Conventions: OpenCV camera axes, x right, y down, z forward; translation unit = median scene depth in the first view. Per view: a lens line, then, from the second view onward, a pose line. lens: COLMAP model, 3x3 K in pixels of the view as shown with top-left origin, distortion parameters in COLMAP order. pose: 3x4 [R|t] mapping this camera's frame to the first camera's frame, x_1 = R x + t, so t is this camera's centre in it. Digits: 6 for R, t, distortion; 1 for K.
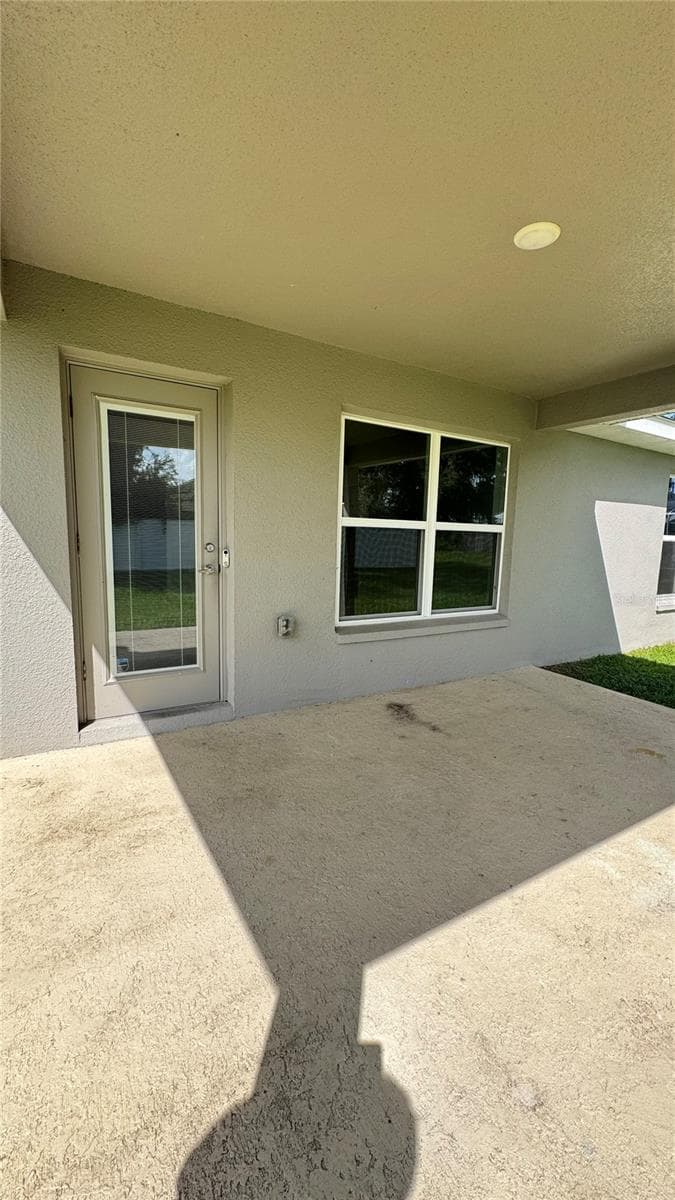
lens RADIAL K [[480.8, 0, 335.9], [0, 480.8, 597.7], [0, 0, 1]] dist [0.002300, -0.003746]
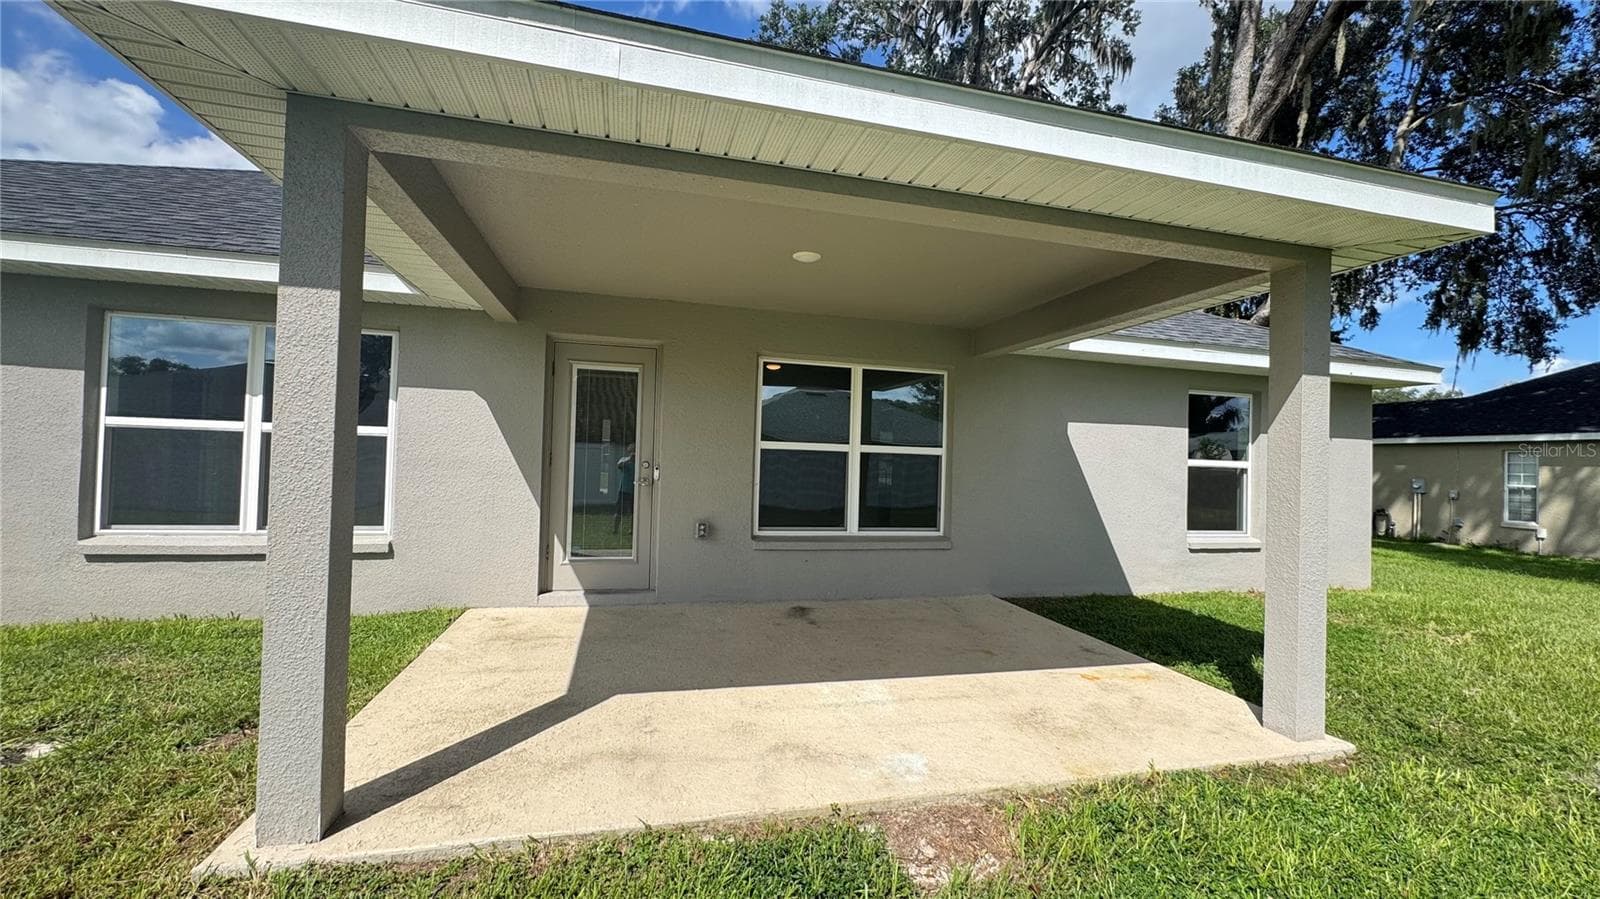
lens RADIAL K [[641.0, 0, 798.4], [0, 641.0, 447.9], [0, 0, 1]] dist [0.002300, -0.003746]
pose [[0.960496, -0.004769, -0.278252, 0.605504], [-0.039552, 0.987365, -0.153449, 0.098248], [0.275468, 0.158392, 0.948171, -0.526460]]
